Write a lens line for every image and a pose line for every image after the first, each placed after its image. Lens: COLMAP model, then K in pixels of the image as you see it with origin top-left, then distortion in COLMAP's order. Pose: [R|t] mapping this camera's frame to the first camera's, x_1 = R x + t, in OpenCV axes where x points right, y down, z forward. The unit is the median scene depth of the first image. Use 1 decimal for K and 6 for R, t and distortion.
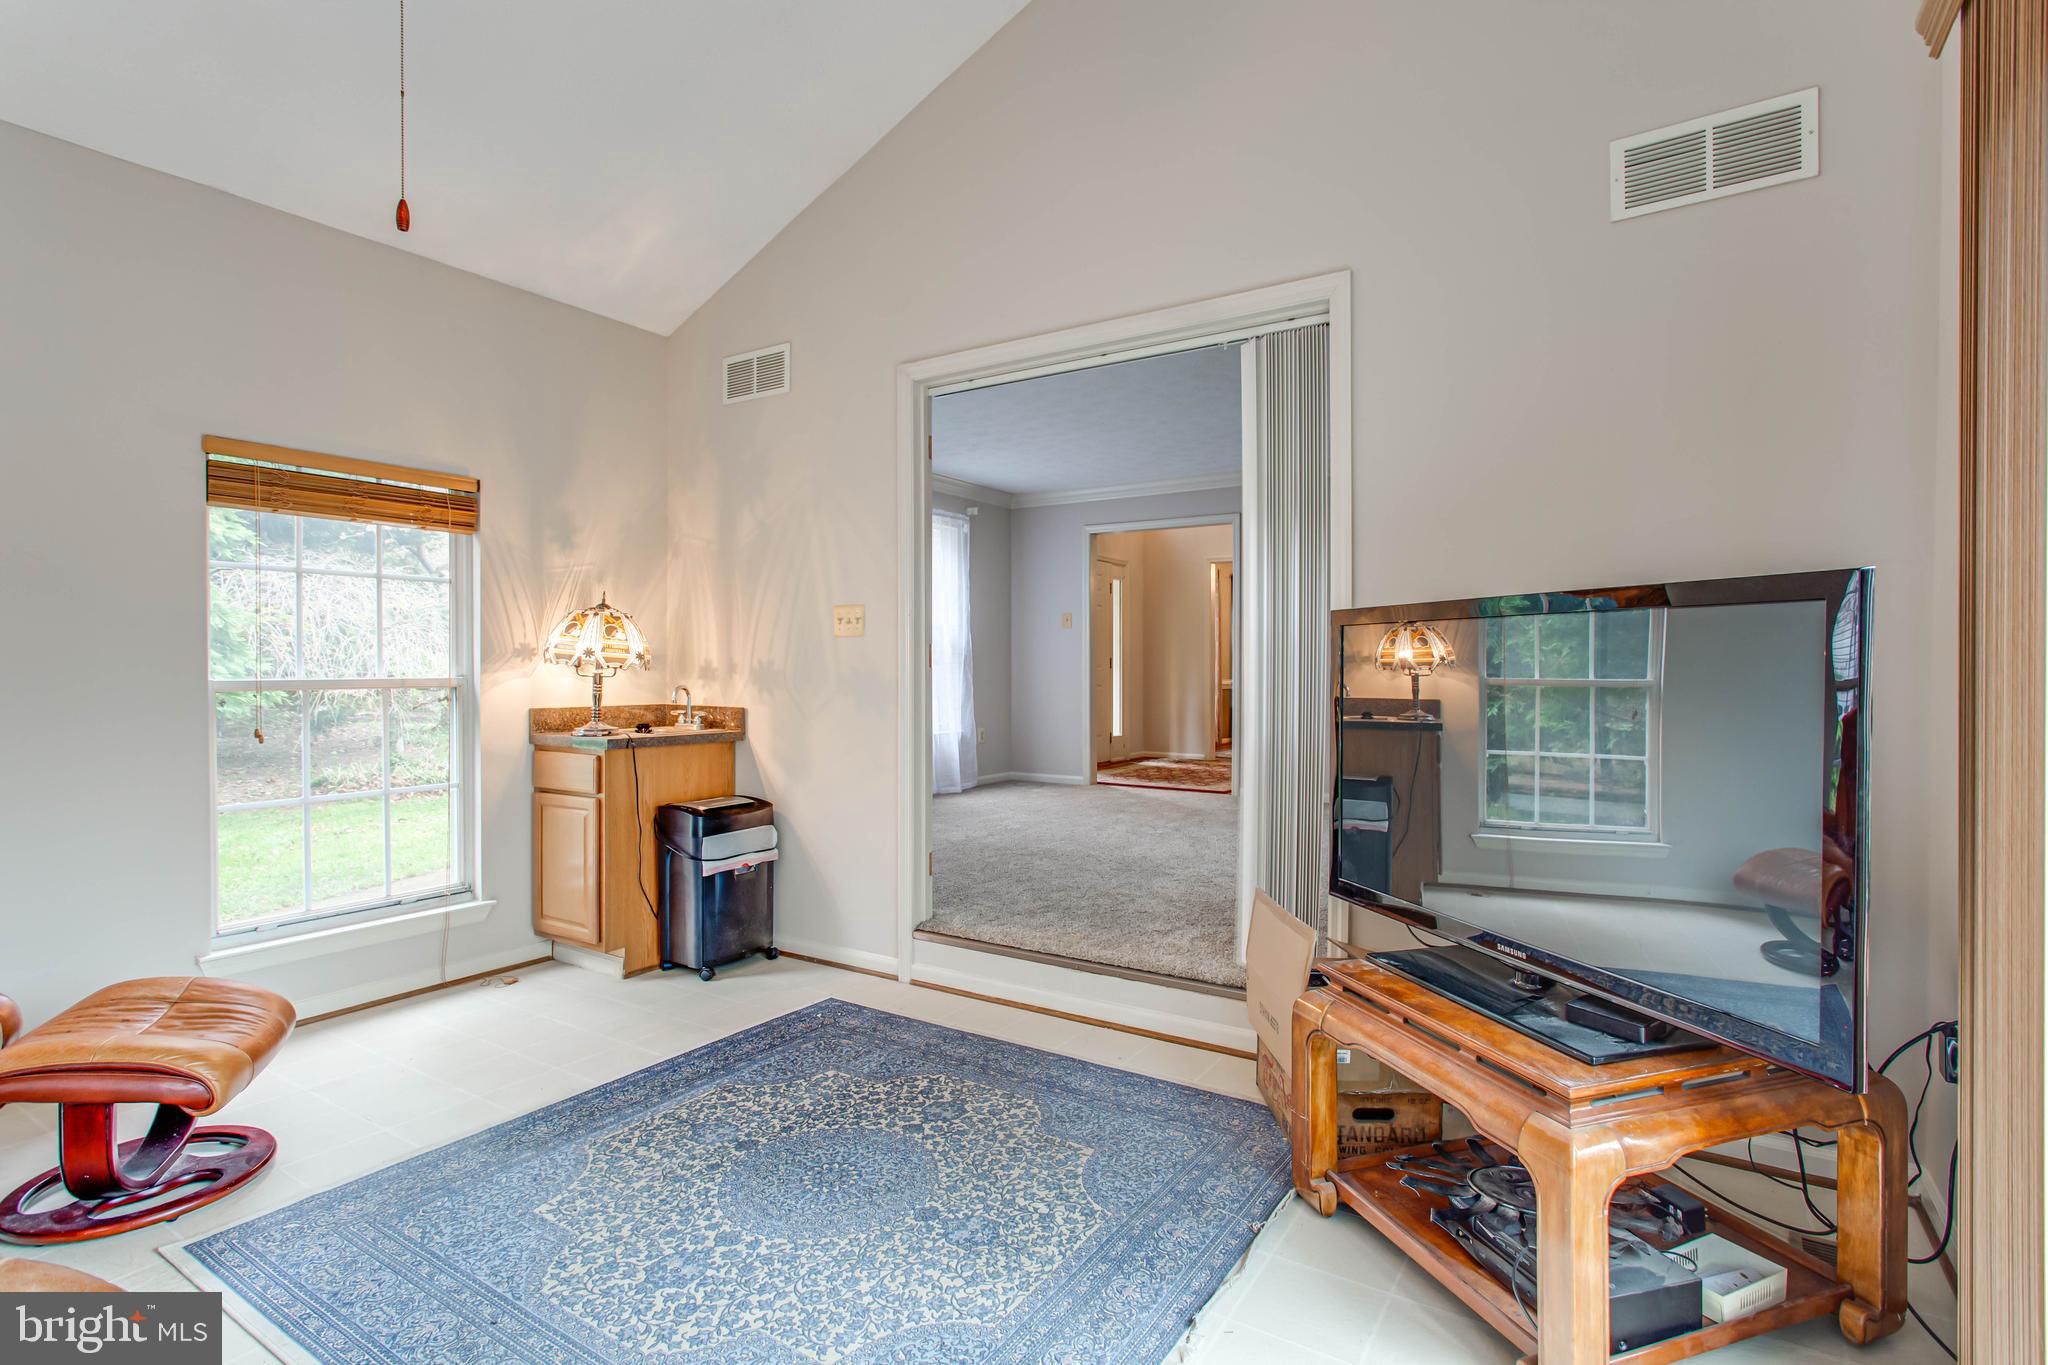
lens RADIAL K [[978.3, 0, 1024.0], [0, 978.3, 682.5], [0, 0, 1]] dist [0.002481, 0.001097]
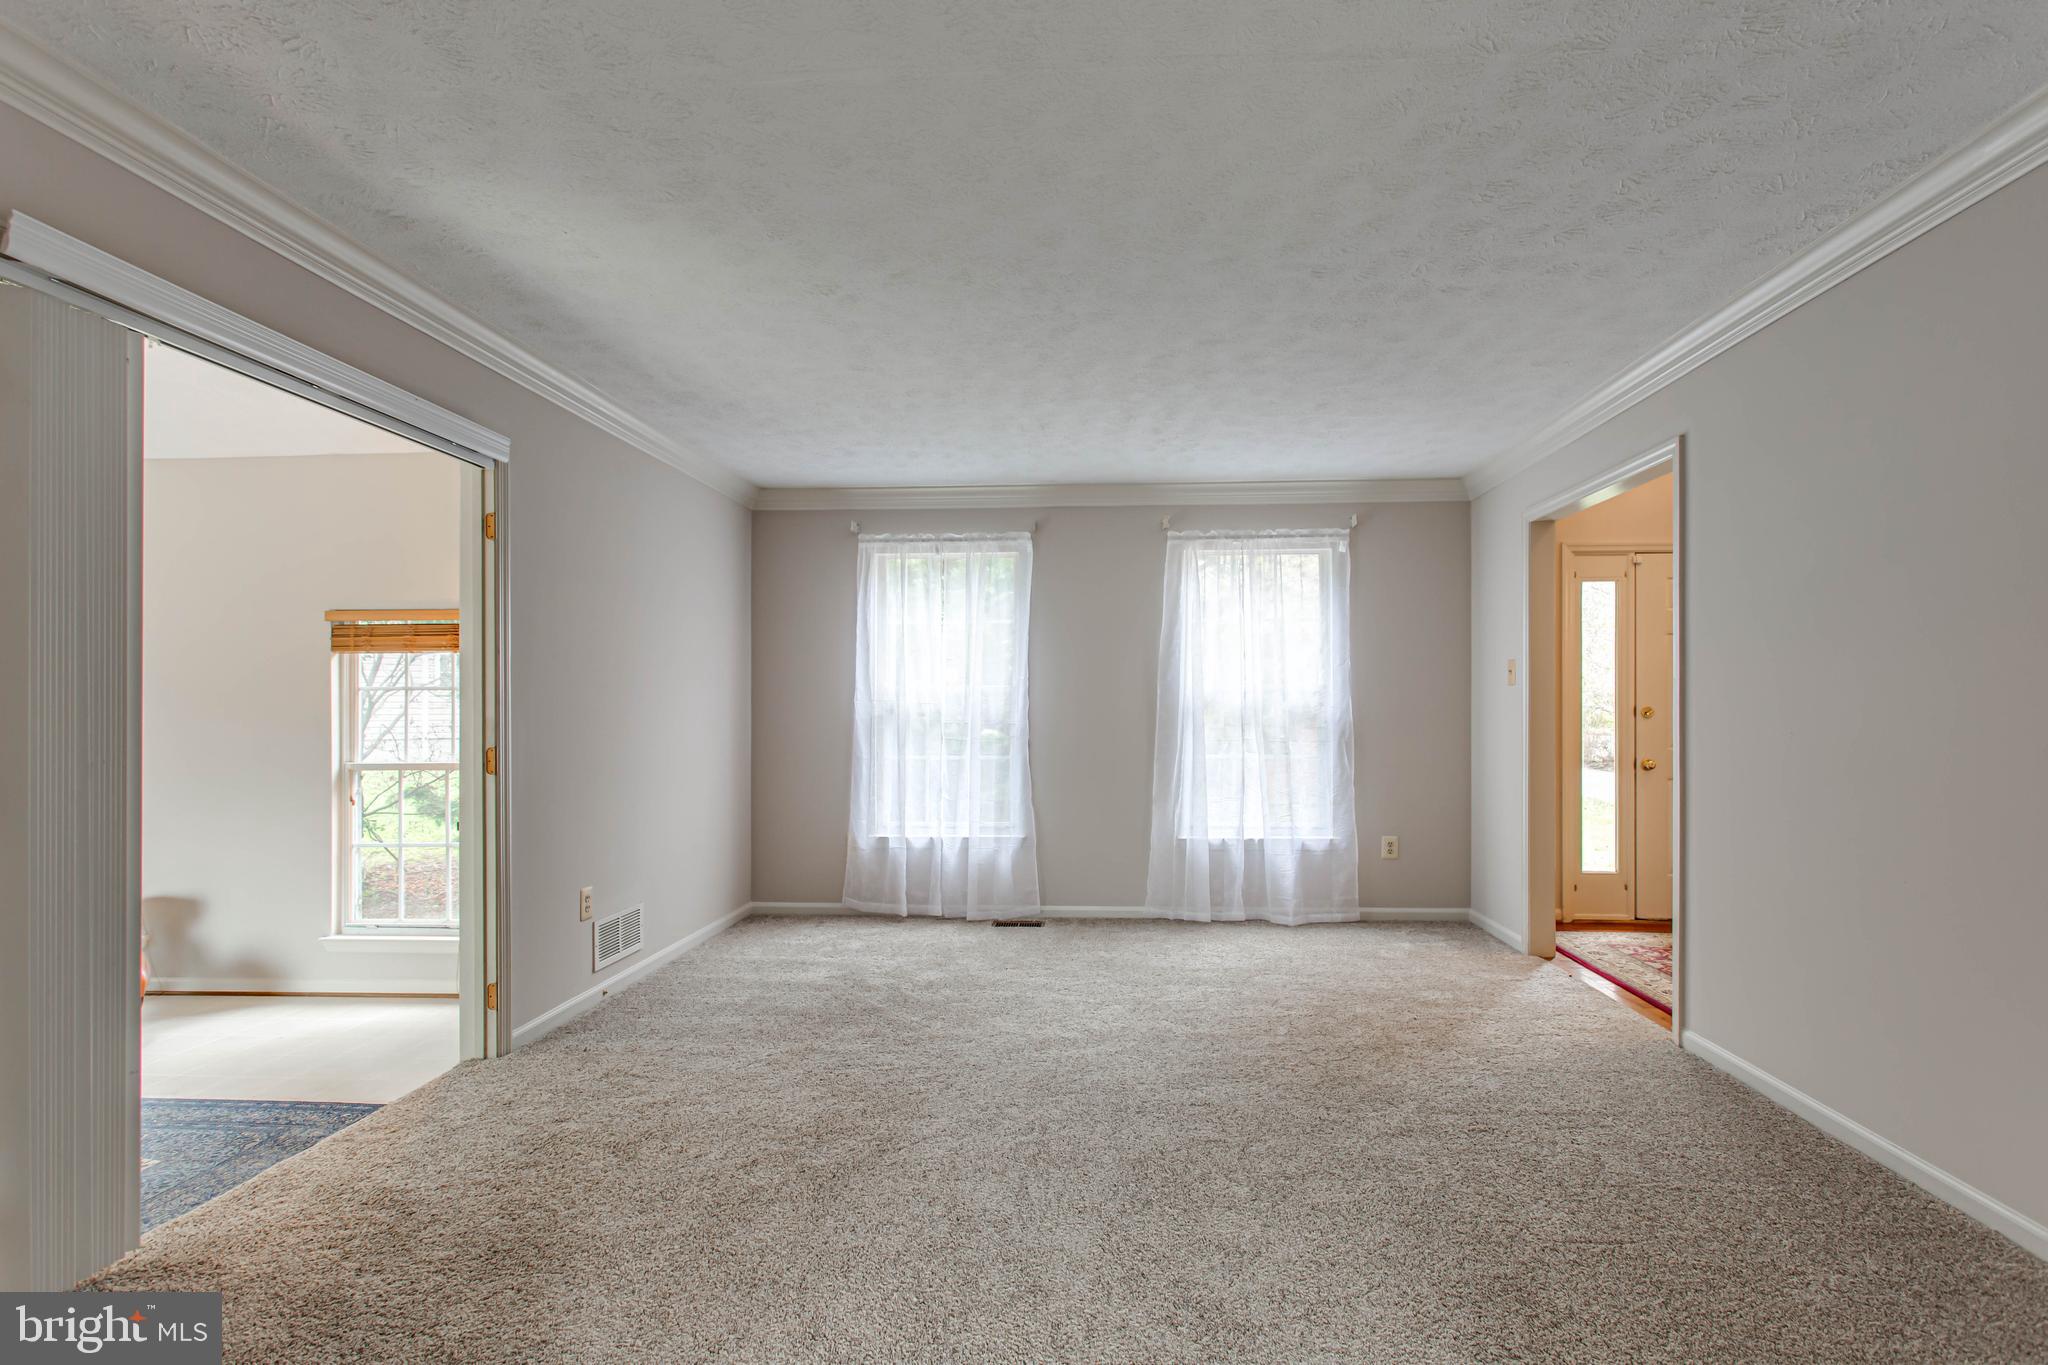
lens RADIAL K [[993.6, 0, 1050.1], [0, 993.6, 718.2], [0, 0, 1]] dist [-0.002179, 0.007700]
pose [[0.504559, 0.006030, -0.863356, 0.443594], [-0.010133, 0.999948, 0.001062, -0.034398], [0.863318, 0.008212, 0.504594, 0.464885]]
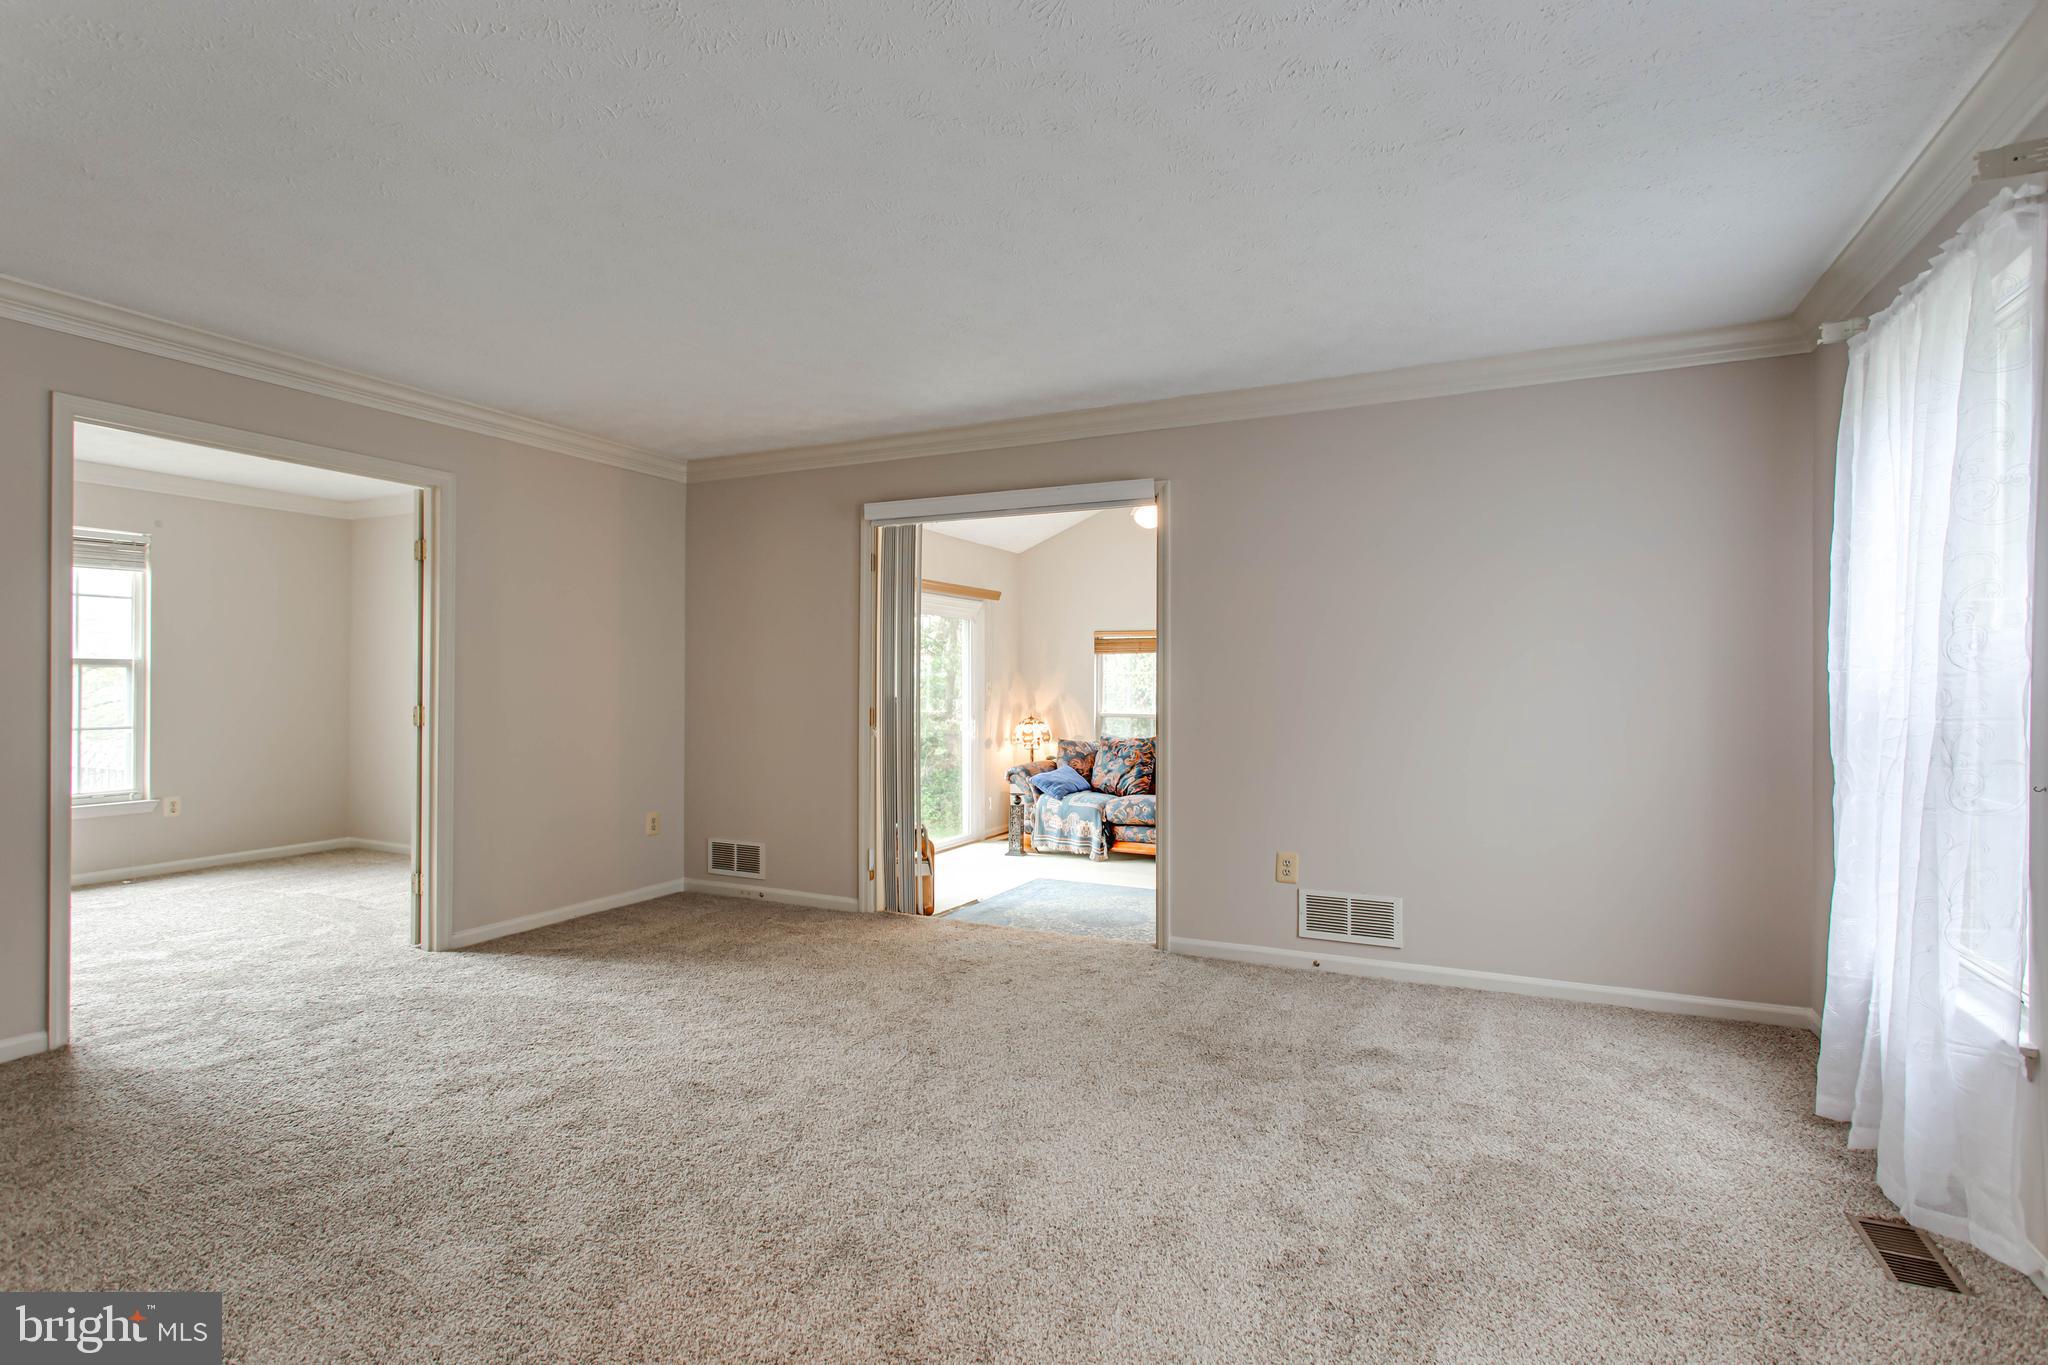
lens RADIAL K [[978.3, 0, 1024.0], [0, 978.3, 682.5], [0, 0, 1]] dist [0.002481, 0.001097]
pose [[-0.991748, -0.002879, -0.128171, 0.108296], [-0.003857, 0.999965, 0.007390, -0.042213], [0.128145, 0.007823, -0.991725, 1.015040]]
